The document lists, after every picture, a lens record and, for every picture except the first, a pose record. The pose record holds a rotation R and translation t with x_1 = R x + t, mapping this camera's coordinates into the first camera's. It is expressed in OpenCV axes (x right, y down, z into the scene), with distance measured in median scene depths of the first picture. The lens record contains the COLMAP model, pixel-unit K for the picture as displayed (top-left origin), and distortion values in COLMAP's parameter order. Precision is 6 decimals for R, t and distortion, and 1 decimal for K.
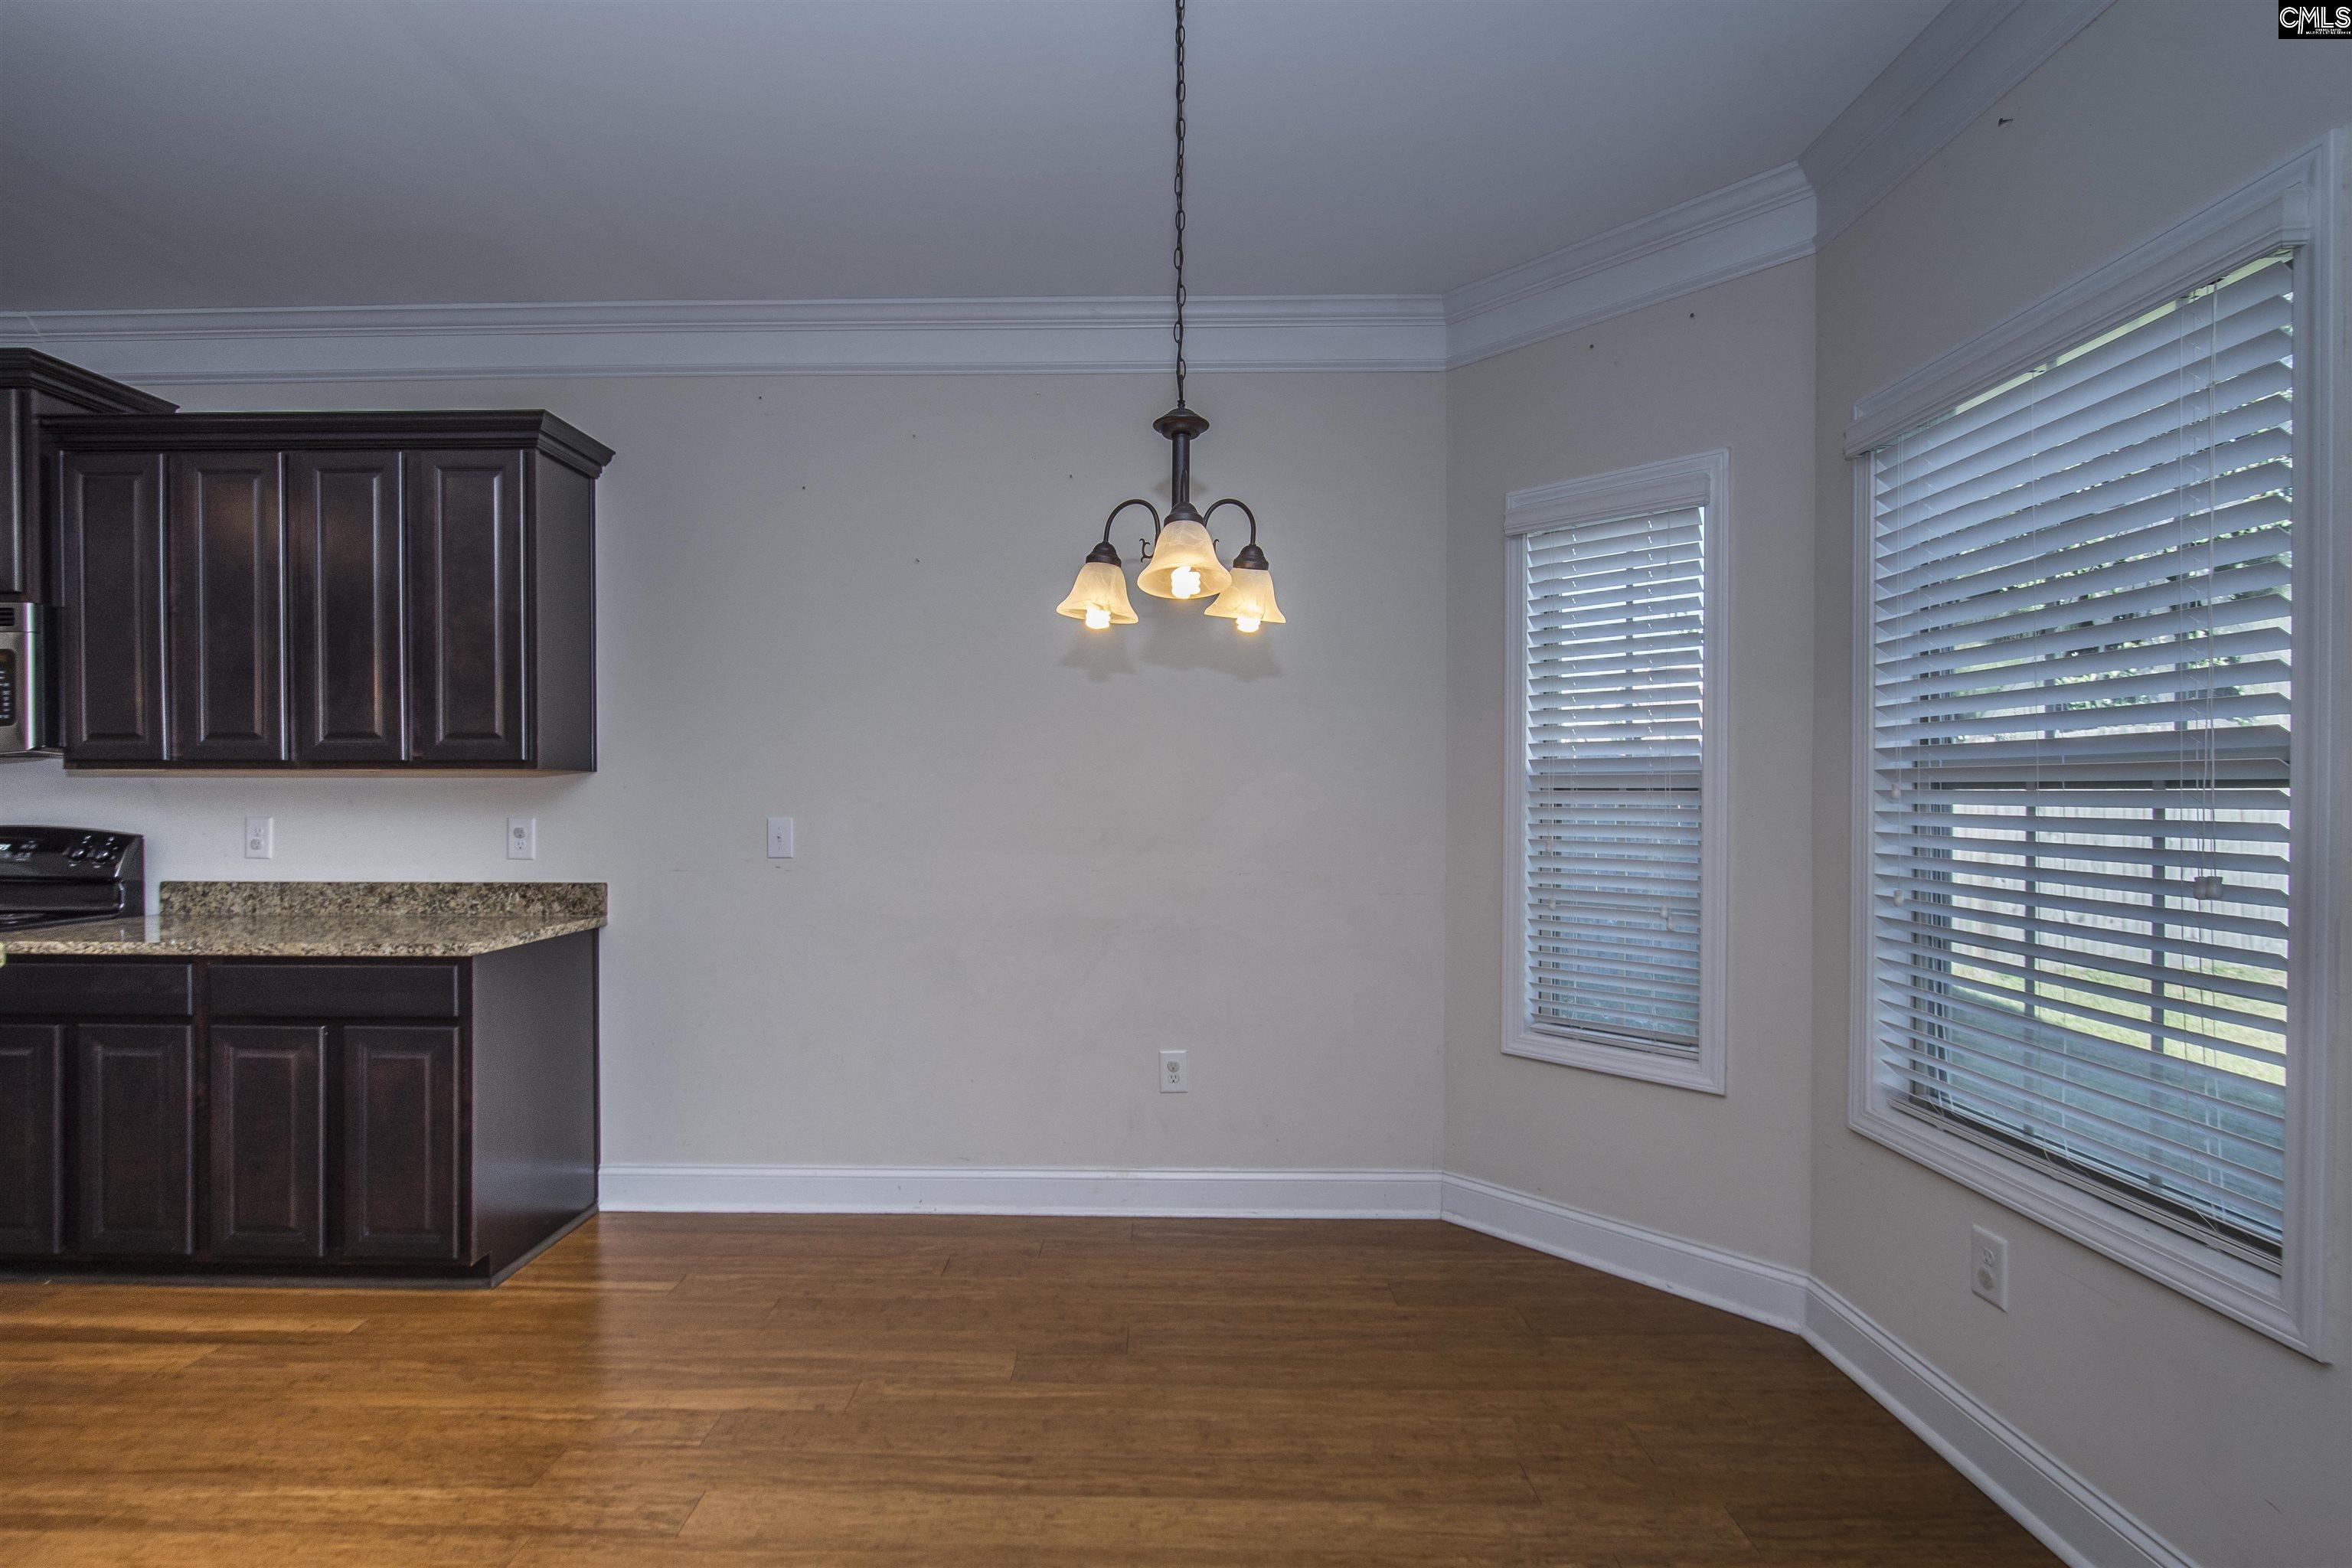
lens RADIAL K [[1076.5, 0, 1150.8], [0, 1076.5, 805.7], [0, 0, 1]] dist [-0.000099, -0.001910]
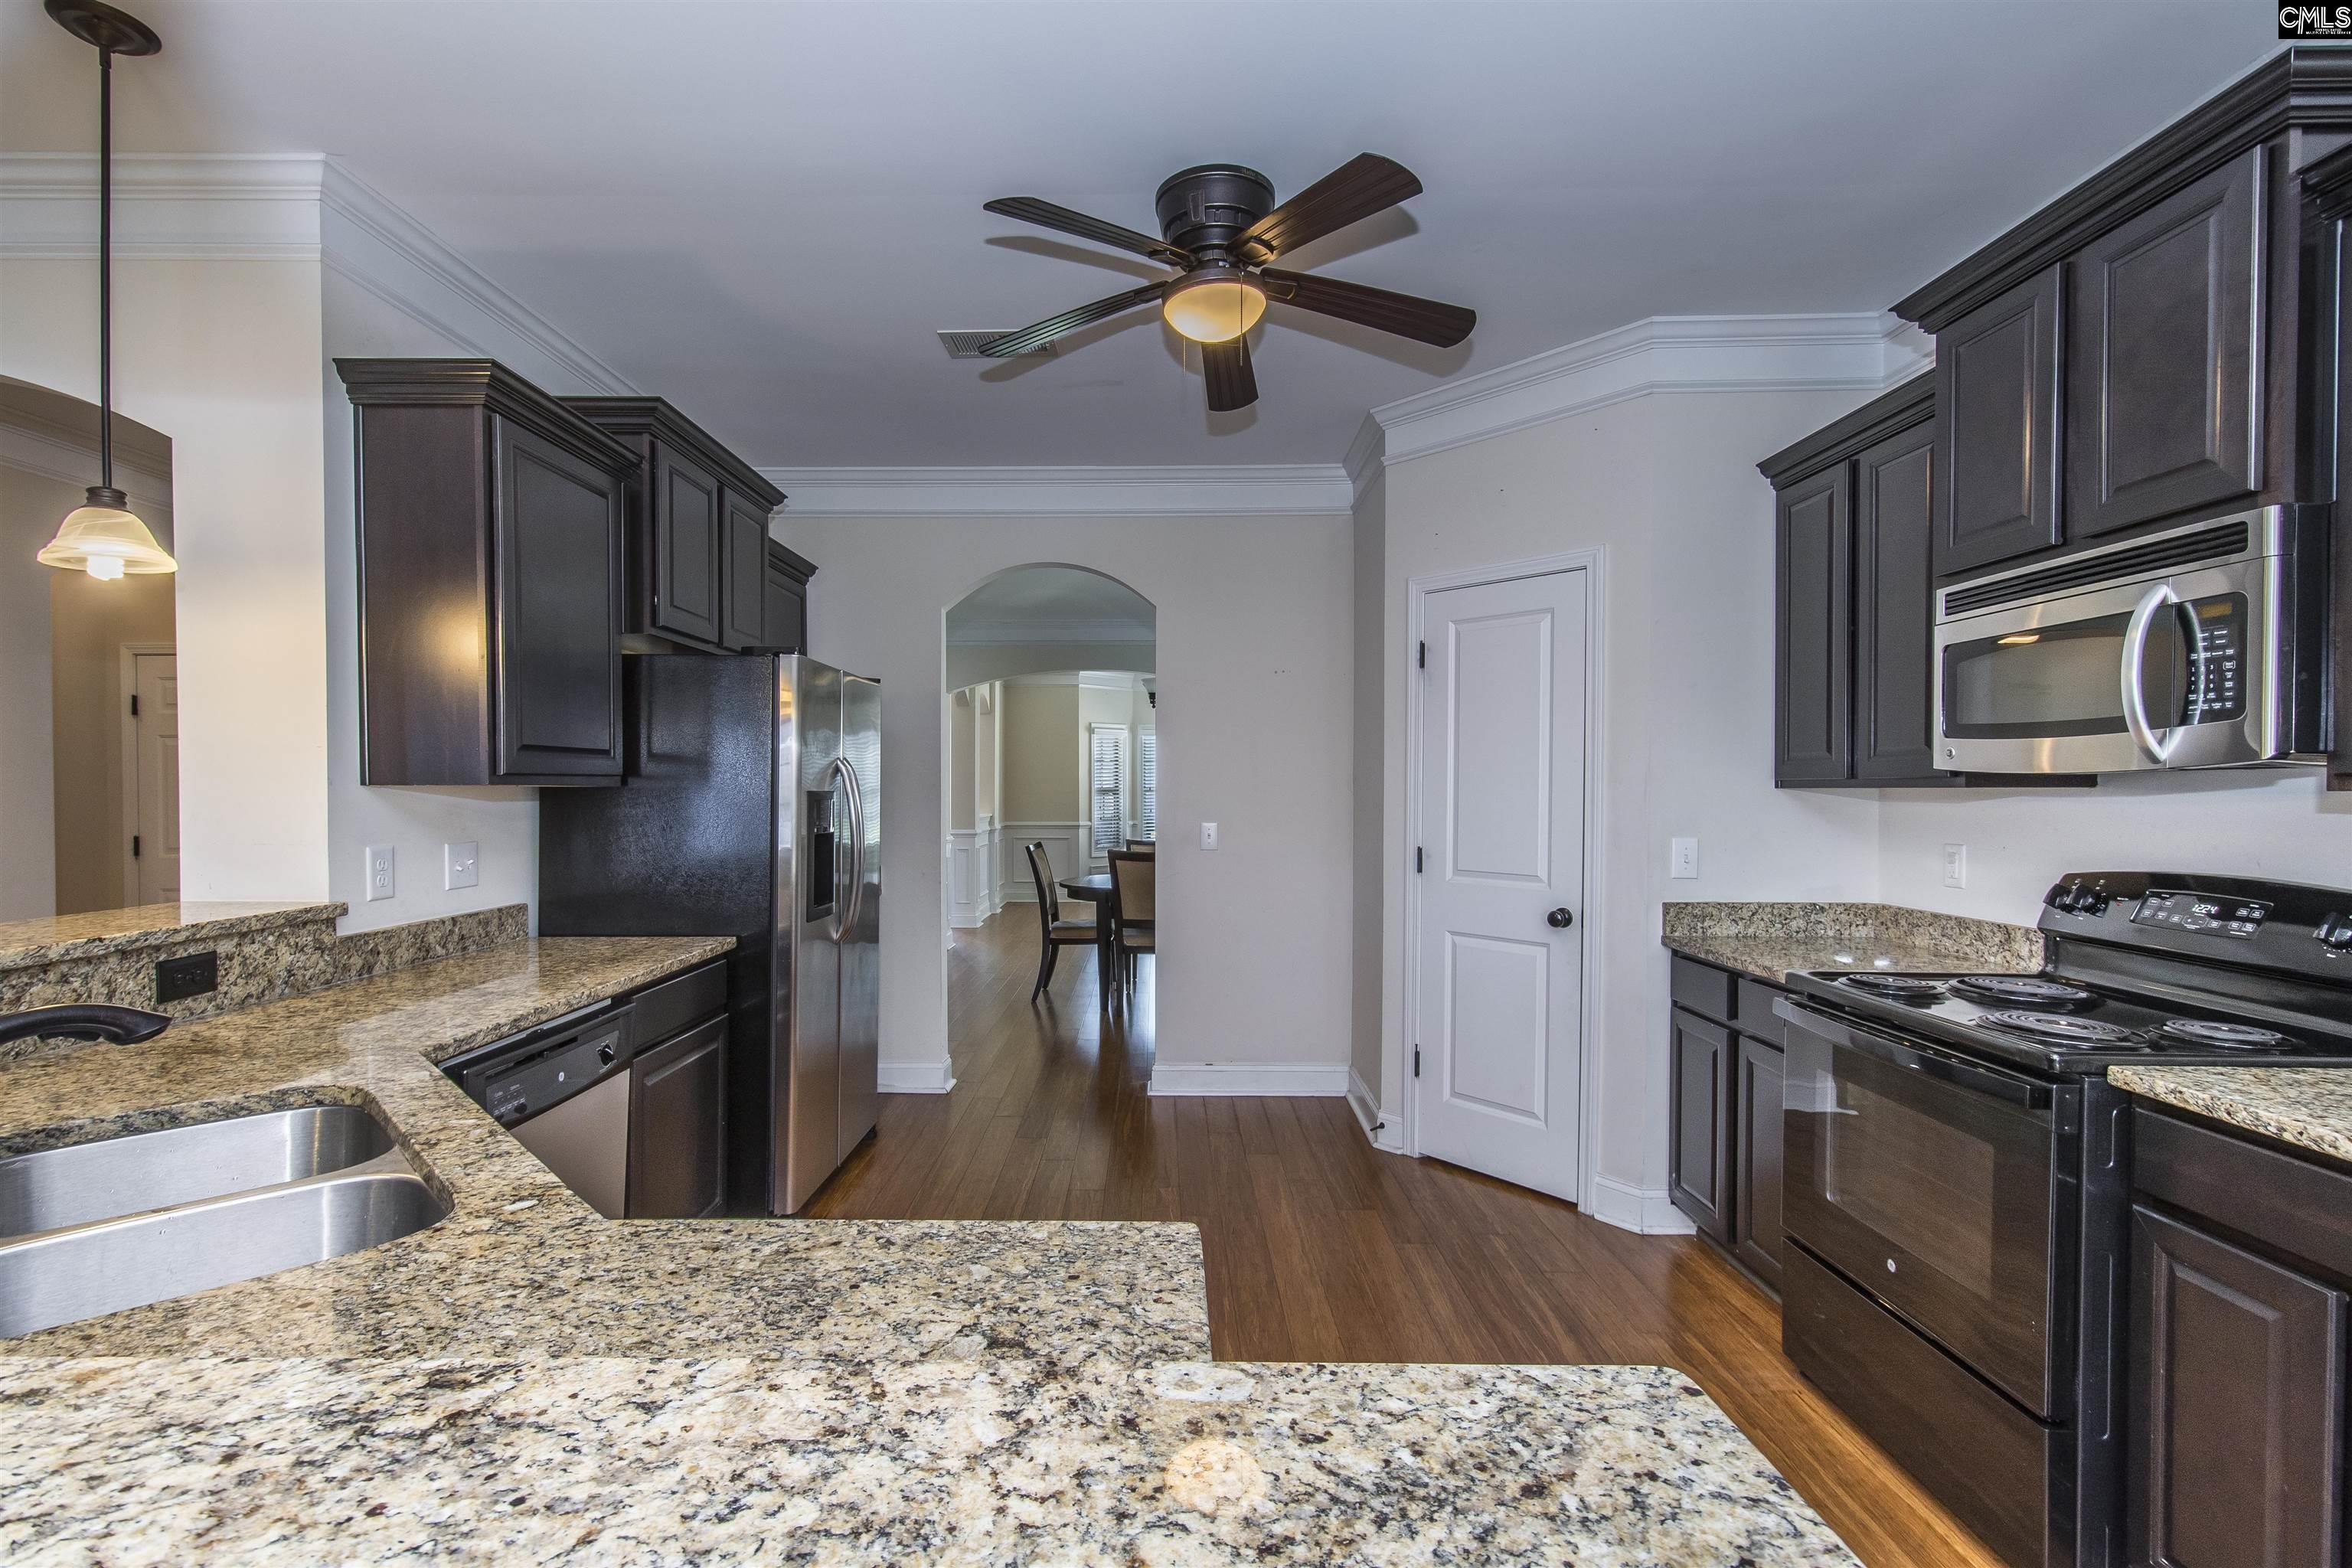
lens RADIAL K [[1064.7, 0, 1151.8], [0, 1064.7, 799.3], [0, 0, 1]] dist [0.009762, -0.001846]
pose [[0.007837, 0.009935, -0.999920, -0.463056], [-0.013187, 0.999865, 0.009831, -0.027578], [0.999882, 0.013109, 0.007967, 0.386936]]
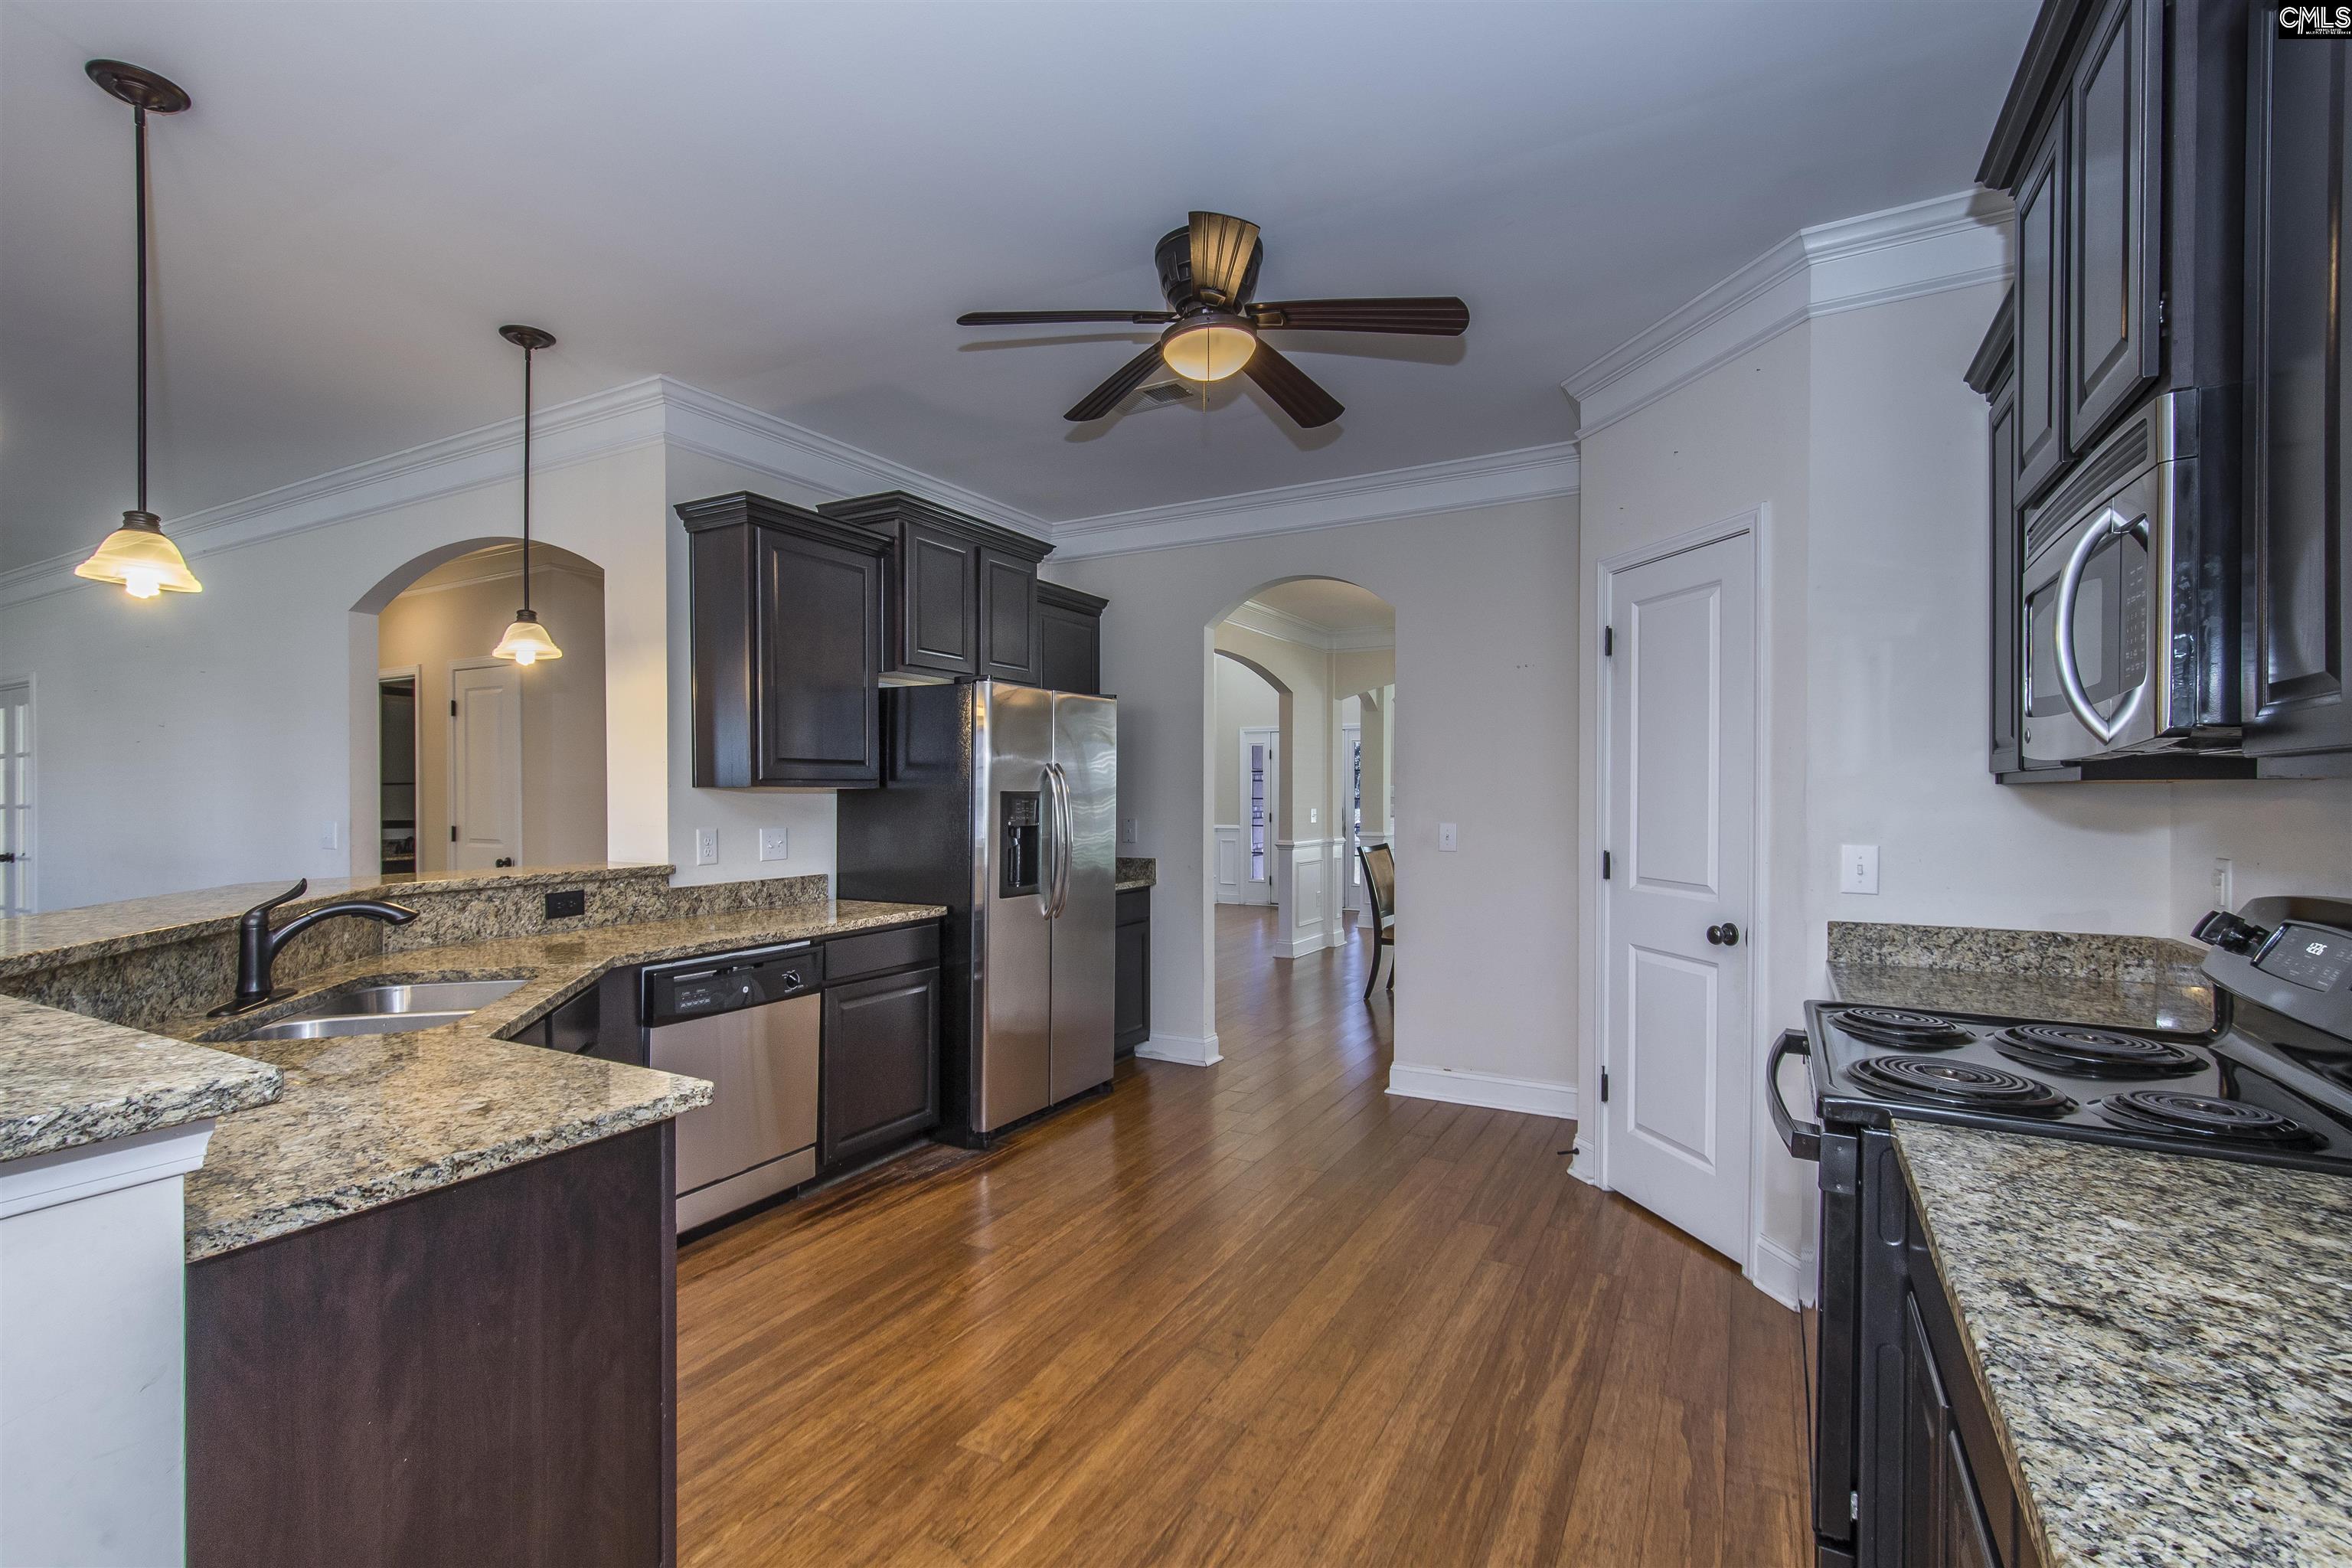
lens RADIAL K [[1064.7, 0, 1145.4], [0, 1064.7, 801.6], [0, 0, 1]] dist [0.009762, -0.001846]
pose [[-0.479973, 0.006377, -0.877260, -0.468364], [-0.009759, 0.999873, 0.012608, -0.026299], [0.877229, 0.014613, -0.479850, 0.844245]]
